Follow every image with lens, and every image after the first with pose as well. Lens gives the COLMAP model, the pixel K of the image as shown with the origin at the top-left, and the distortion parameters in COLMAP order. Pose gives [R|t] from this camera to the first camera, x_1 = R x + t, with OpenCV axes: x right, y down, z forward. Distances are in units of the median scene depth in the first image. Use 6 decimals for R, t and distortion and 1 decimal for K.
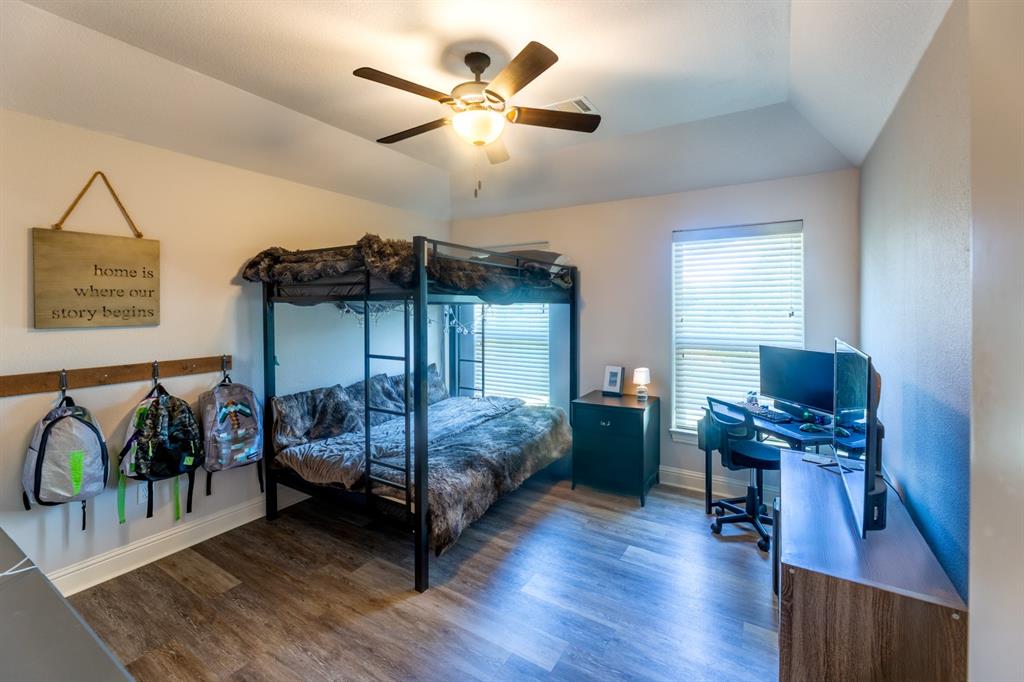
lens RADIAL K [[428.1, 0, 522.9], [0, 428.1, 322.0], [0, 0, 1]] dist [0.011868, -0.000217]
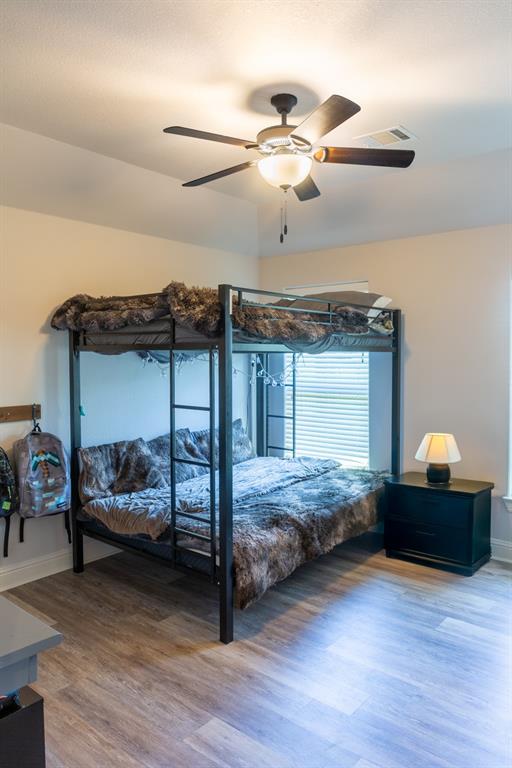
lens RADIAL K [[534.8, 0, 266.5], [0, 534.8, 403.8], [0, 0, 1]] dist [-0.005488, -0.003001]
pose [[0.987692, 0.014923, -0.155697, 0.034264], [-0.006194, 0.998389, 0.056400, 0.003030], [0.156288, -0.054742, 0.986193, -0.148284]]
